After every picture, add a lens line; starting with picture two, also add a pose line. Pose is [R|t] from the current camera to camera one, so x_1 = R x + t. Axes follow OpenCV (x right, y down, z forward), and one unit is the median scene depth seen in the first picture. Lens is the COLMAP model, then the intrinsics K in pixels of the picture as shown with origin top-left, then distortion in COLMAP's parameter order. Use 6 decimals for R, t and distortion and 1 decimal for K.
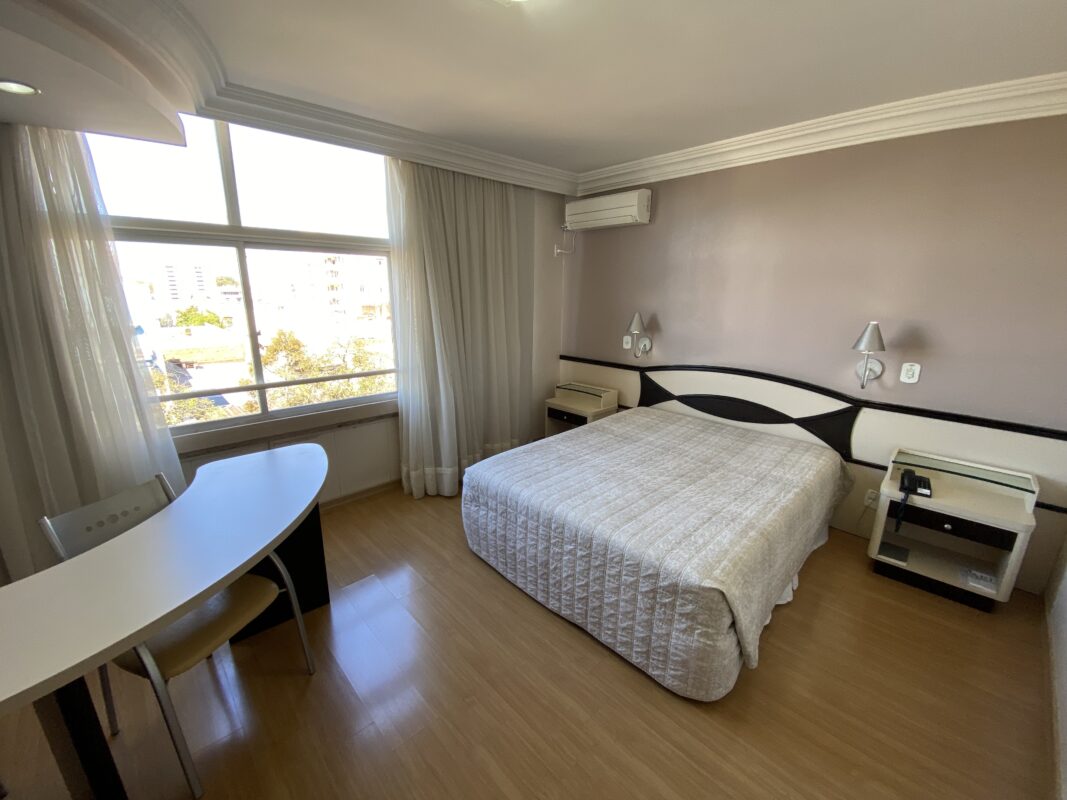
lens RADIAL K [[426.5, 0, 529.3], [0, 426.5, 398.3], [0, 0, 1]] dist [0.002015, -0.000635]
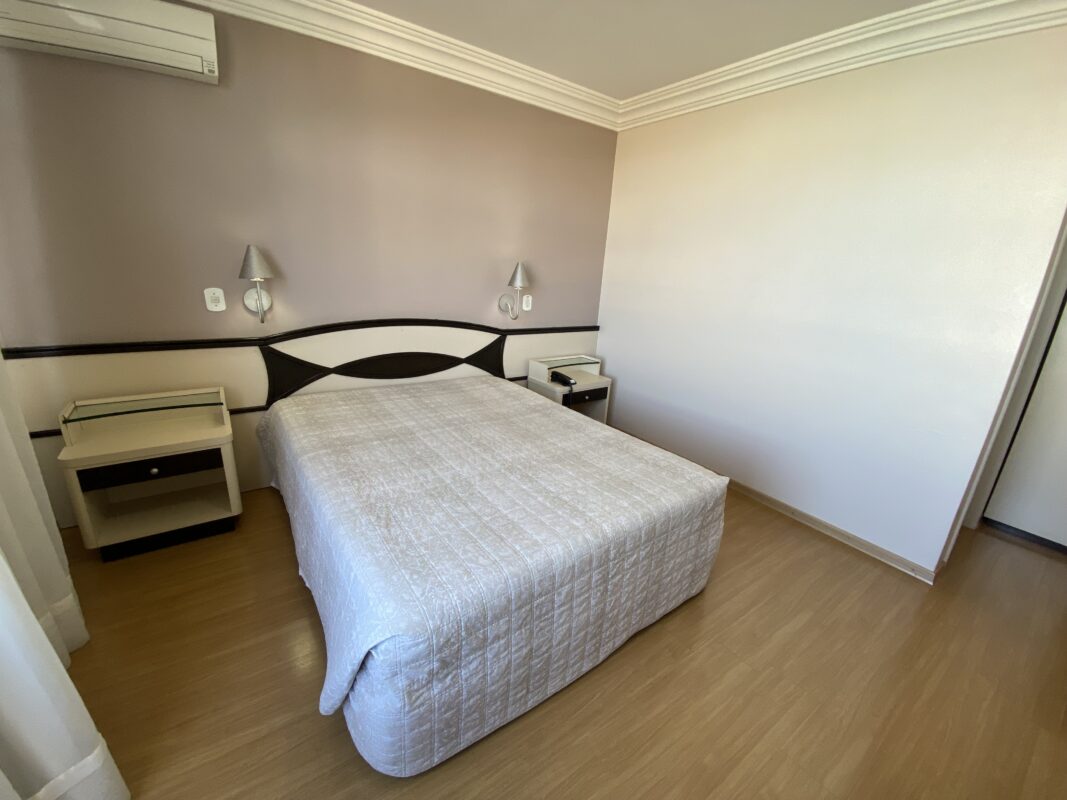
lens RADIAL K [[426.5, 0, 529.3], [0, 426.5, 398.3], [0, 0, 1]] dist [0.002015, -0.000635]
pose [[0.133587, -0.286458, 0.948734, -0.386593], [0.184047, 0.947832, 0.260271, -0.104243], [-0.973797, 0.139843, 0.179339, 0.681109]]
